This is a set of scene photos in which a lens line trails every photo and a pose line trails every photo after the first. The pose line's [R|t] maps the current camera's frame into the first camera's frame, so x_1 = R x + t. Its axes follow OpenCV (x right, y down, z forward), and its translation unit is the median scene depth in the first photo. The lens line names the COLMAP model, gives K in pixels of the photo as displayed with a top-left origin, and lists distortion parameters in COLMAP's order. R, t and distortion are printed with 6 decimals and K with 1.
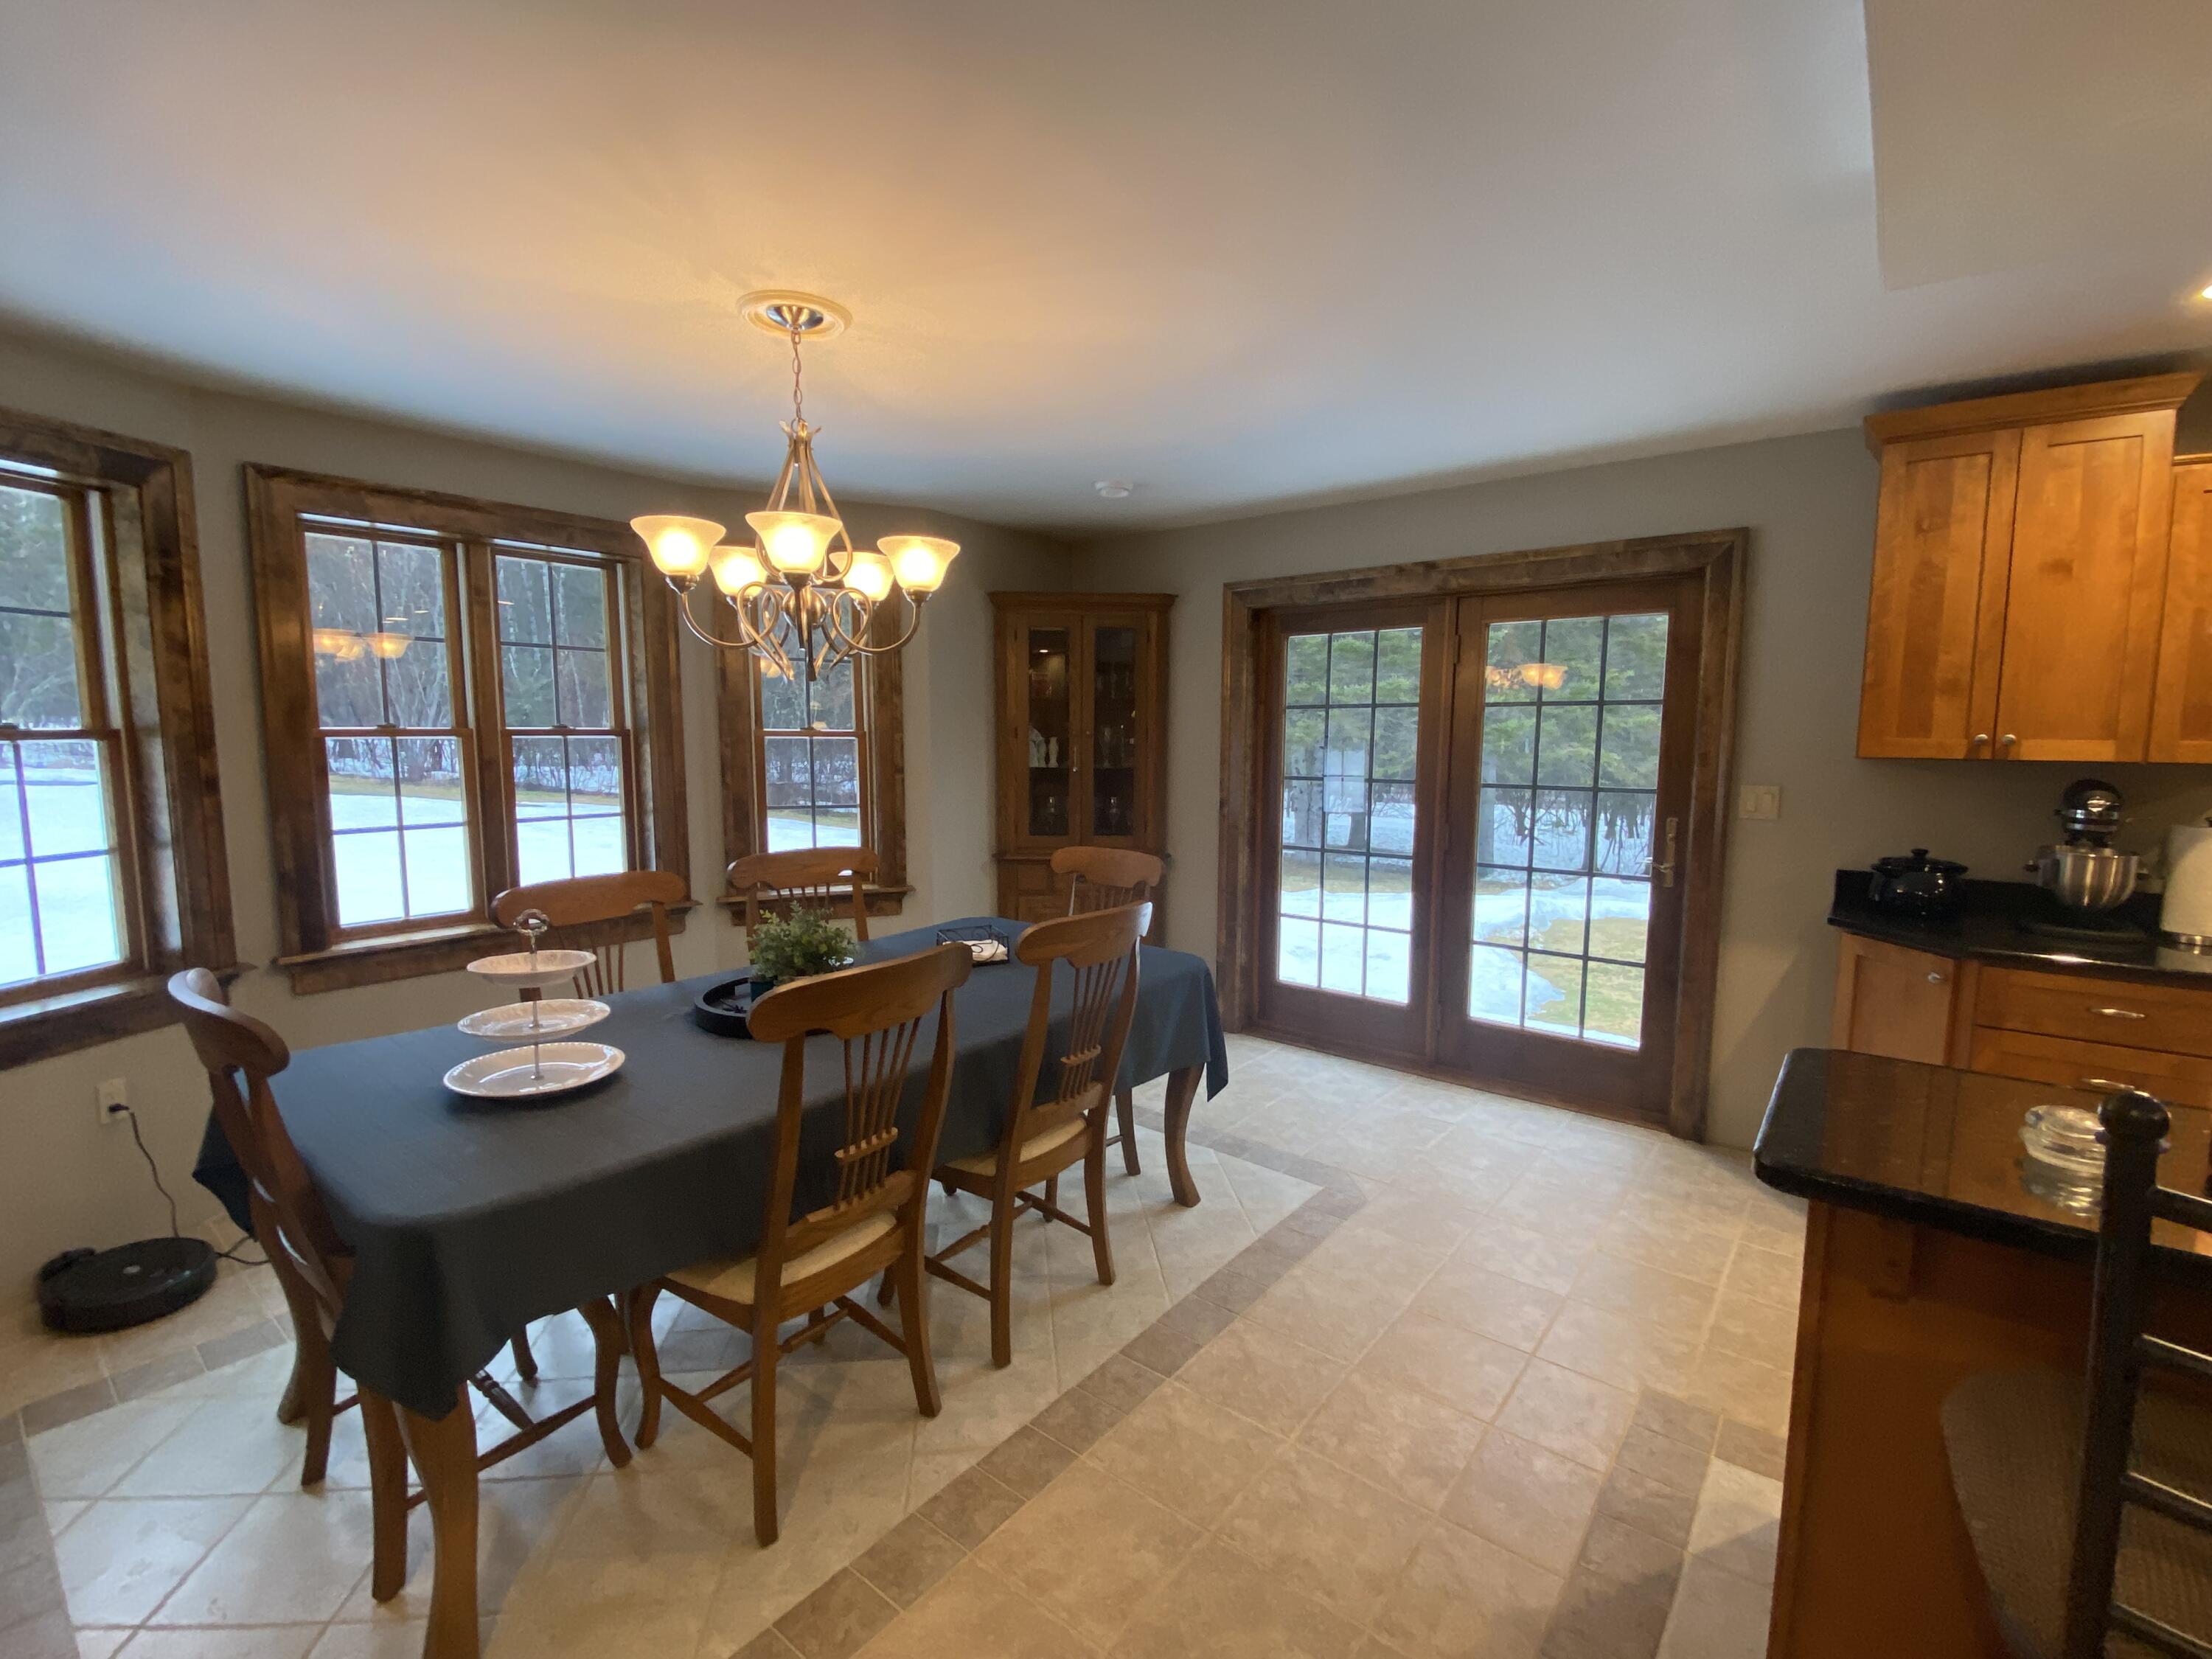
lens RADIAL K [[974.6, 0, 1110.1], [0, 974.6, 845.8], [0, 0, 1]] dist [-0.014762, -0.004780]
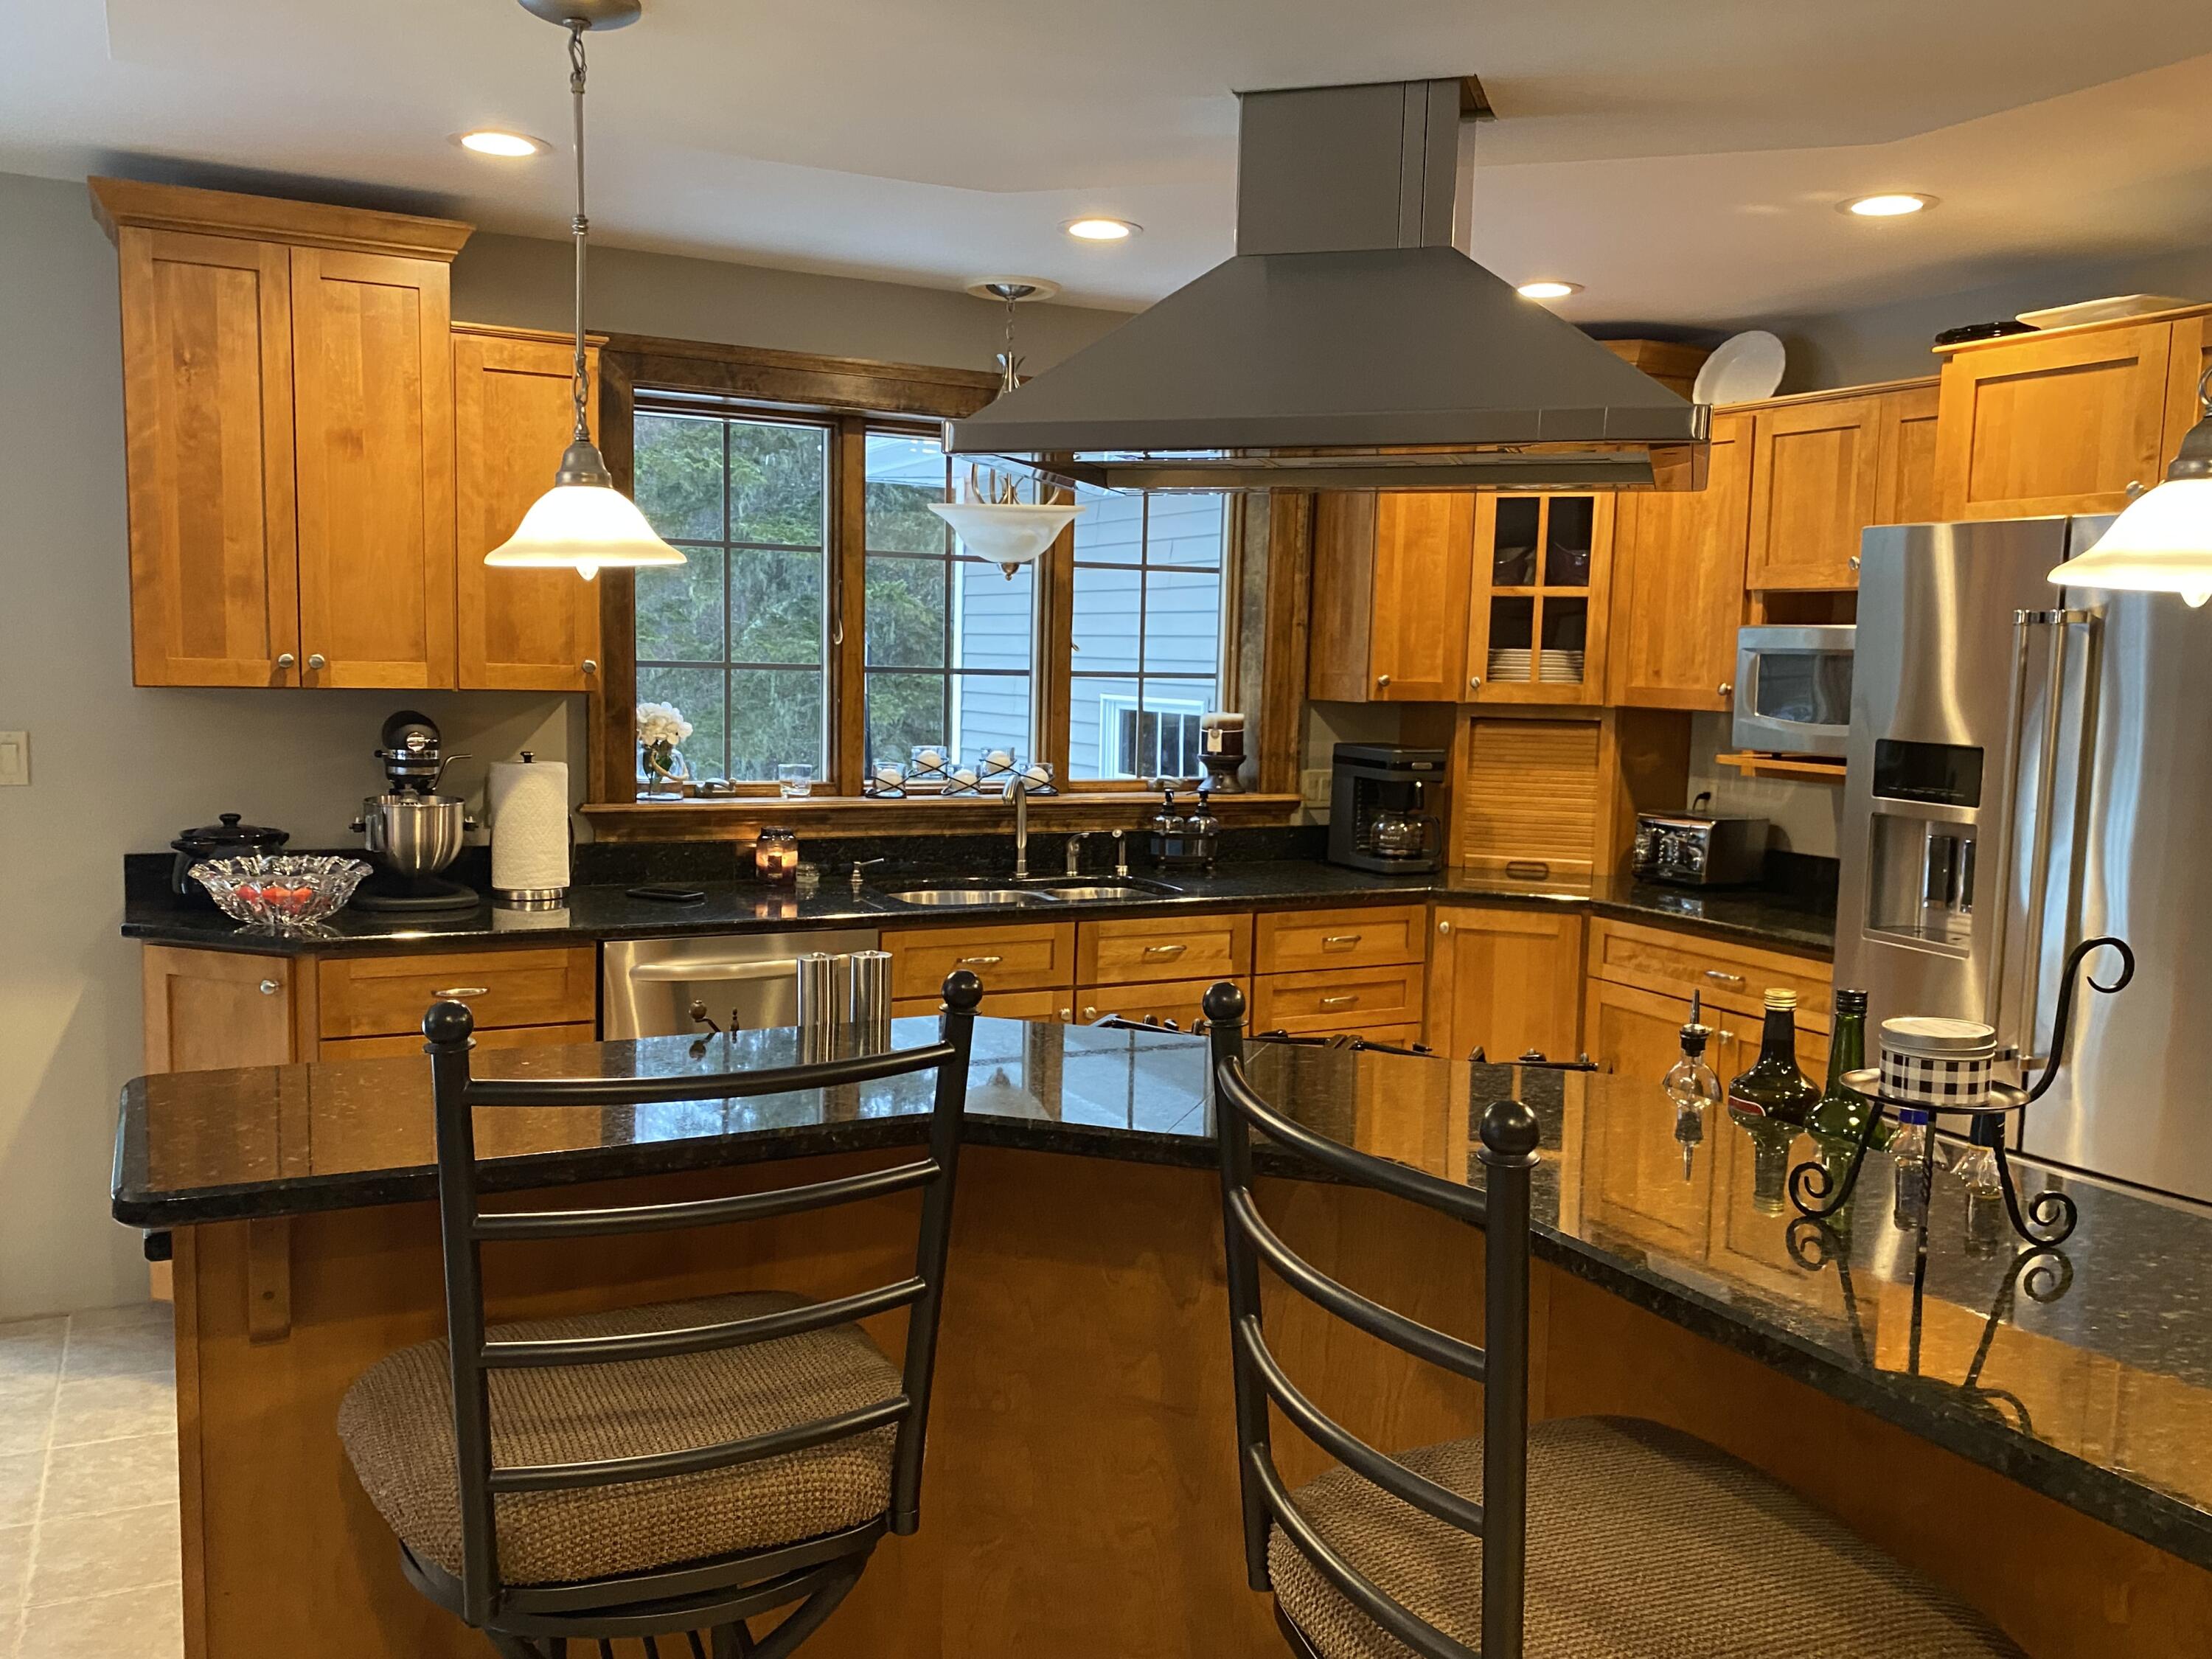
lens RADIAL K [[1802.9, 0, 1108.7], [0, 1802.9, 845.7], [0, 0, 1]] dist [0.003854, 0.006798]
pose [[0.399452, -0.083918, 0.912905, -0.131271], [0.084934, 0.994906, 0.054292, 0.010502], [-0.912811, 0.055849, 0.404545, -0.145449]]
